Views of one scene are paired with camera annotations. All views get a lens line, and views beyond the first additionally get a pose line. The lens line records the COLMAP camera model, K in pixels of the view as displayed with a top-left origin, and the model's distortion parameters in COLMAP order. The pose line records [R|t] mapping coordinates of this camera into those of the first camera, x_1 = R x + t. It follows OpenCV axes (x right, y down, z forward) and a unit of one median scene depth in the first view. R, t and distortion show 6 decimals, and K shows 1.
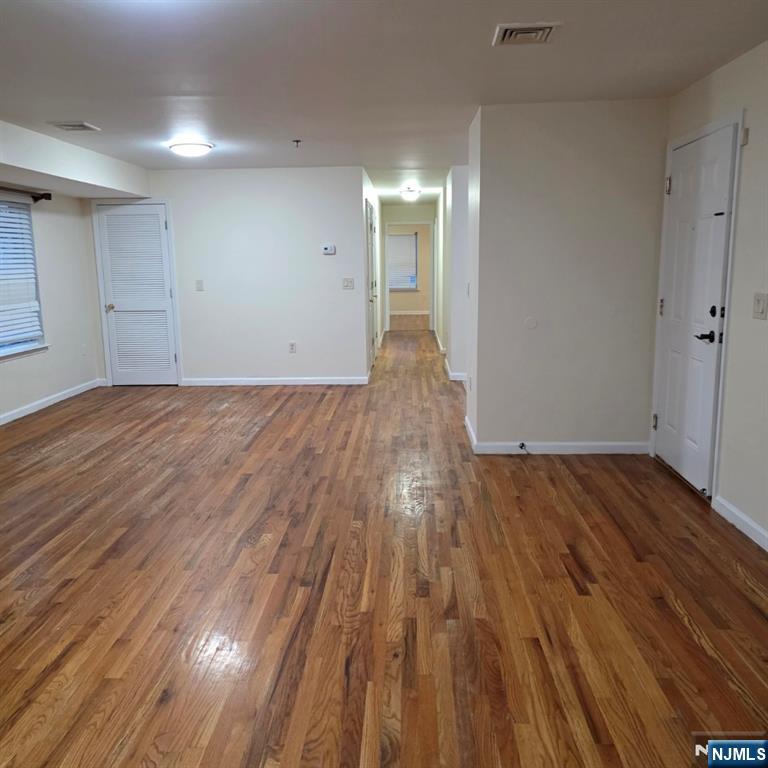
lens RADIAL K [[684.3, 0, 379.1], [0, 684.3, 382.7], [0, 0, 1]] dist [0.075246, -0.078267]
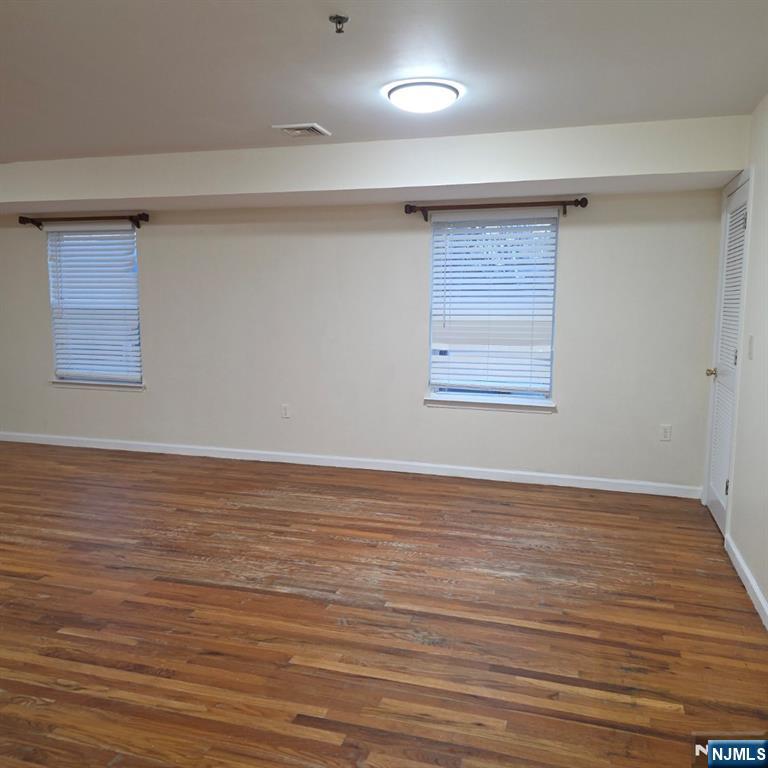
lens RADIAL K [[684.3, 0, 379.1], [0, 684.3, 382.7], [0, 0, 1]] dist [0.075246, -0.078267]
pose [[-0.252500, 0.134212, -0.958244, 0.471414], [-0.174166, 0.967854, 0.181451, -0.312915], [0.951793, 0.212710, -0.221008, 1.715211]]
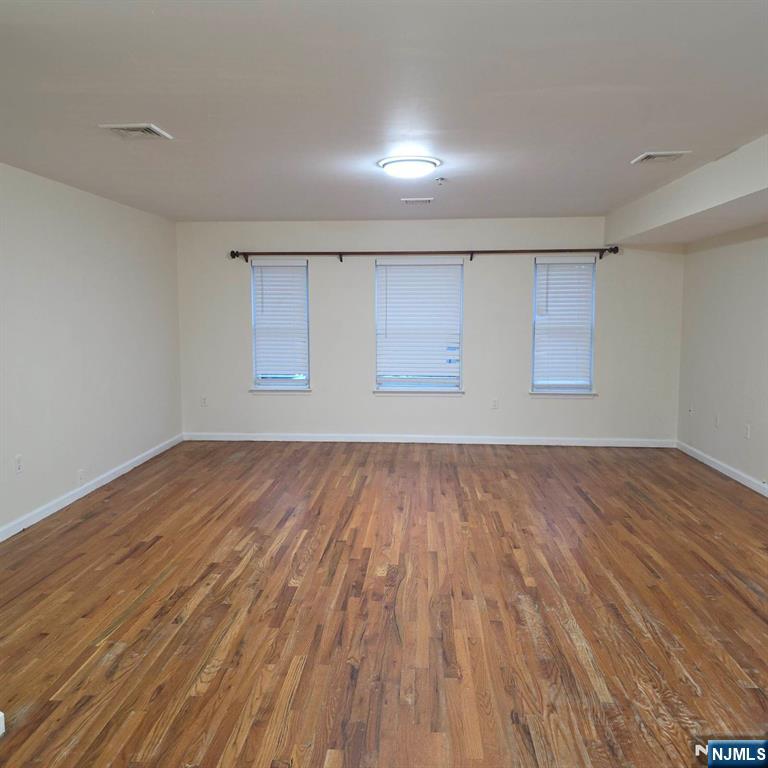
lens RADIAL K [[684.3, 0, 379.1], [0, 684.3, 382.7], [0, 0, 1]] dist [0.075246, -0.078267]
pose [[-0.999627, 0.017122, 0.021280, -0.169514], [0.022376, 0.960162, 0.278547, -0.325022], [-0.015663, 0.278919, -0.960187, 1.759699]]
